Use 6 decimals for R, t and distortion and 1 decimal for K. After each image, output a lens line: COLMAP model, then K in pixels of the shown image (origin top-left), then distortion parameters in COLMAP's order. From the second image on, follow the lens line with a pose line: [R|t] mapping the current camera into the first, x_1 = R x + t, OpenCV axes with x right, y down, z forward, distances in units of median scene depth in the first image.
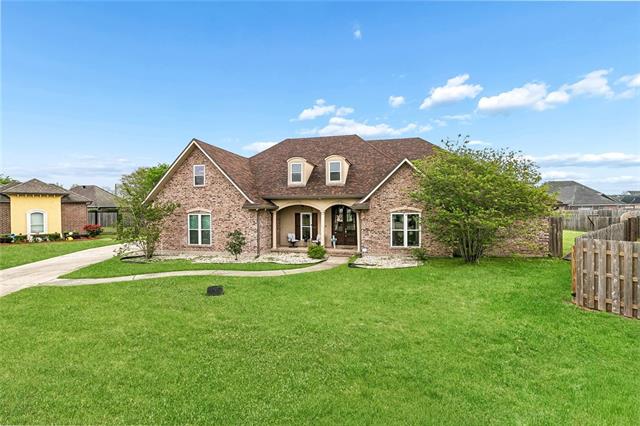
lens RADIAL K [[280.4, 0, 320.9], [0, 280.4, 203.9], [0, 0, 1]] dist [0.000859, -0.000101]
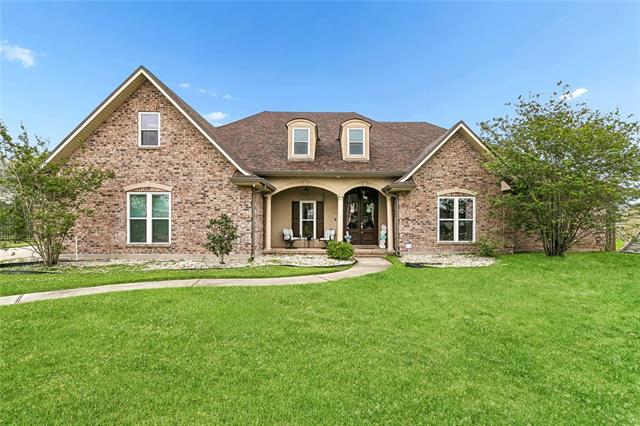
lens RADIAL K [[283.2, 0, 320.6], [0, 283.2, 220.2], [0, 0, 1]] dist [0.001252, -0.000015]
pose [[0.971634, 0.011778, 0.236194, -0.217266], [-0.011102, 0.999930, -0.004192, 0.094607], [-0.236227, 0.001451, 0.971697, 0.315154]]
